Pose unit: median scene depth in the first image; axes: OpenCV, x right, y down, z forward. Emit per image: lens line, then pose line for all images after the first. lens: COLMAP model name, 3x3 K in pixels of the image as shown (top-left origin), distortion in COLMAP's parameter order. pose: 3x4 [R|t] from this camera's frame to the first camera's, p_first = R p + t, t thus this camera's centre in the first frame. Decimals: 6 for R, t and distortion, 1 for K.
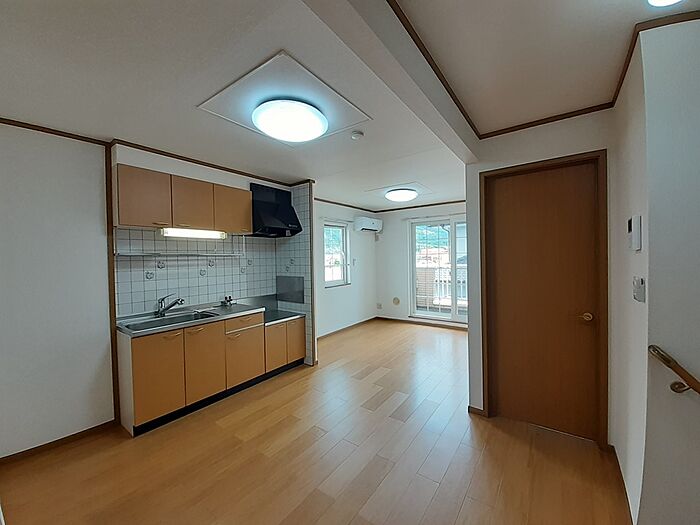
lens RADIAL K [[276.3, 0, 356.6], [0, 276.3, 262.3], [0, 0, 1]] dist [-0.003642, -0.000279]
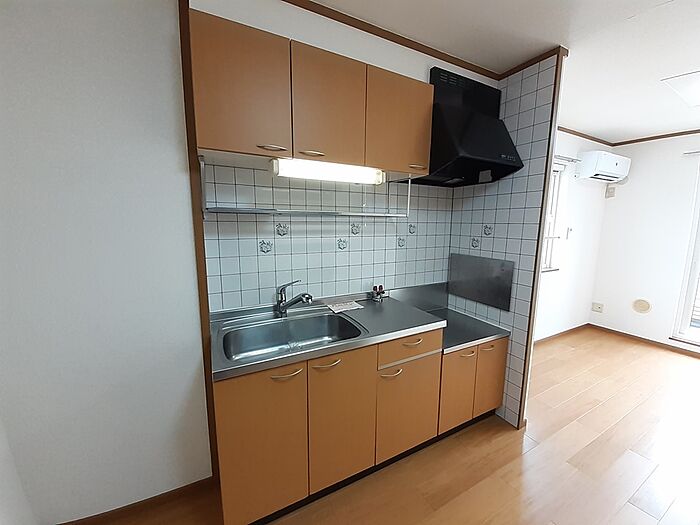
lens RADIAL K [[276.3, 0, 350.9], [0, 276.3, 262.9], [0, 0, 1]] dist [-0.003642, -0.000279]
pose [[0.890386, 0.093453, -0.445511, -0.249054], [-0.033669, 0.989539, 0.140283, -0.007079], [0.453960, -0.109906, 0.884218, 0.436525]]
